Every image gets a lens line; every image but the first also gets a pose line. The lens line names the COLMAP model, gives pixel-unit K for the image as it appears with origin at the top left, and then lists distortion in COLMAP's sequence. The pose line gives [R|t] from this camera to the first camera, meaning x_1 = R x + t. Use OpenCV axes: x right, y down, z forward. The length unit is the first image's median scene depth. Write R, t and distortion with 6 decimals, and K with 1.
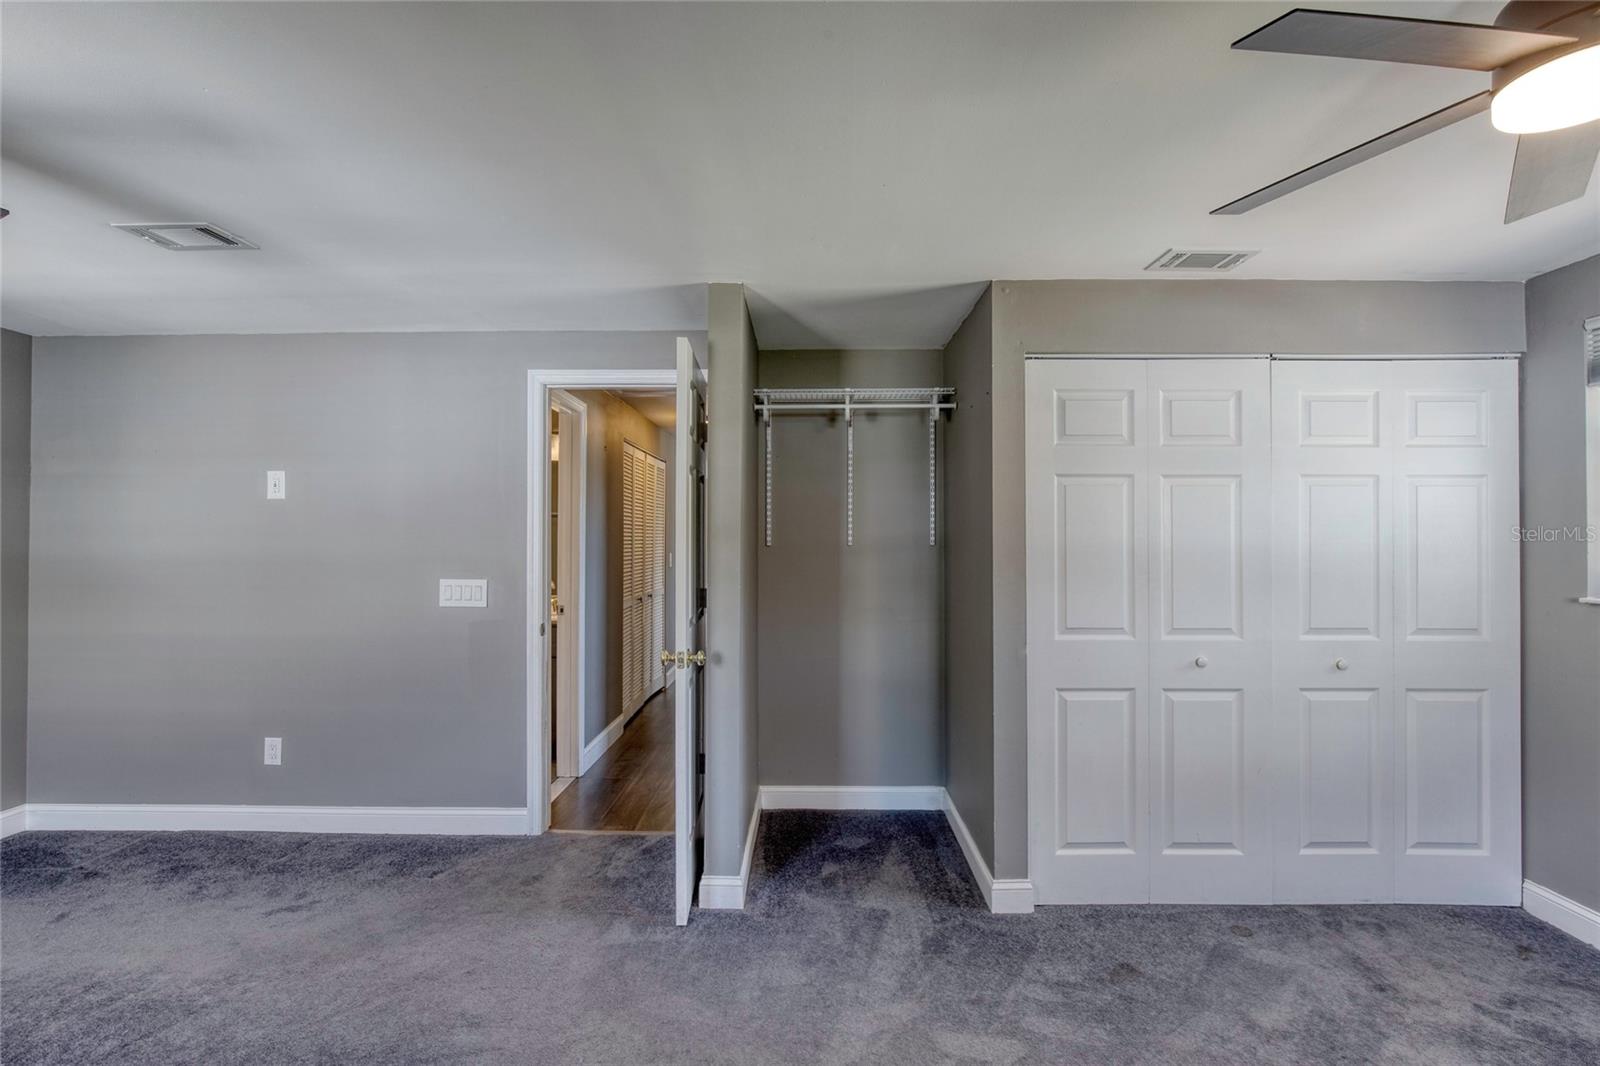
lens RADIAL K [[740.1, 0, 800.0], [0, 740.1, 533.0], [0, 0, 1]] dist [-0.018887, 0.007720]
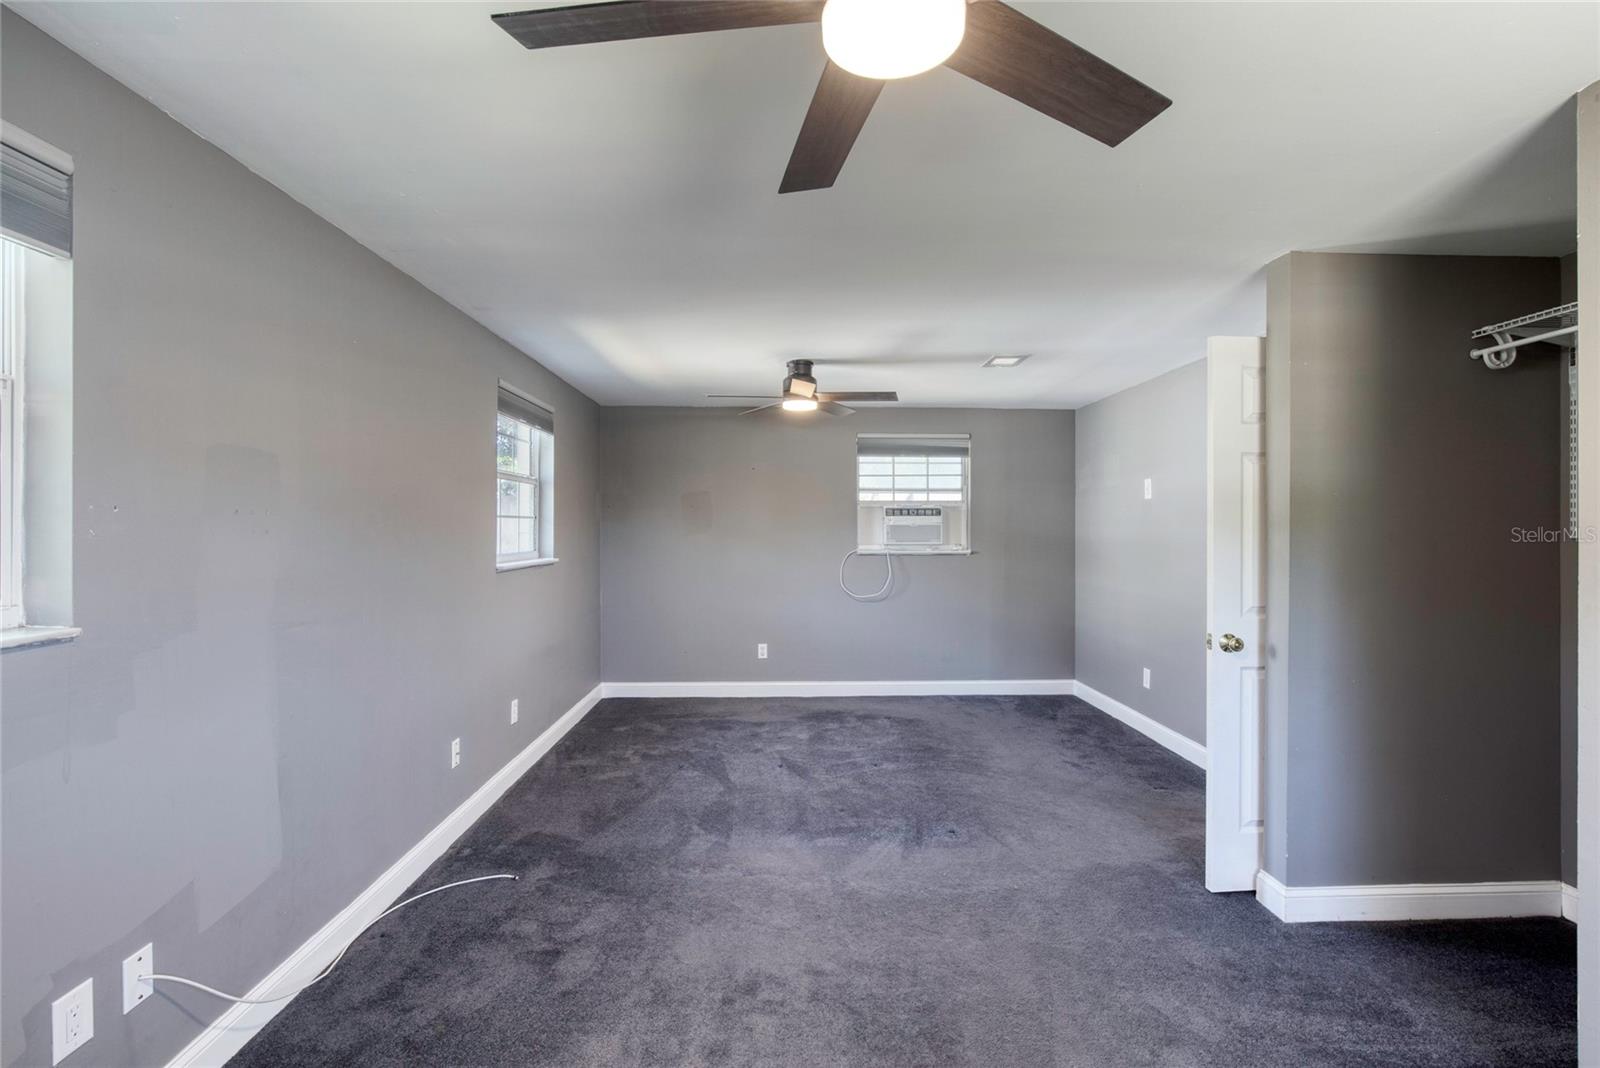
lens RADIAL K [[740.1, 0, 800.0], [0, 740.1, 534.0], [0, 0, 1]] dist [-0.018887, 0.007720]
pose [[0.032248, 0.007202, -0.999454, 0.867322], [0.010428, 0.999917, 0.007542, 0.002478], [0.999425, -0.010665, 0.032170, 0.373315]]
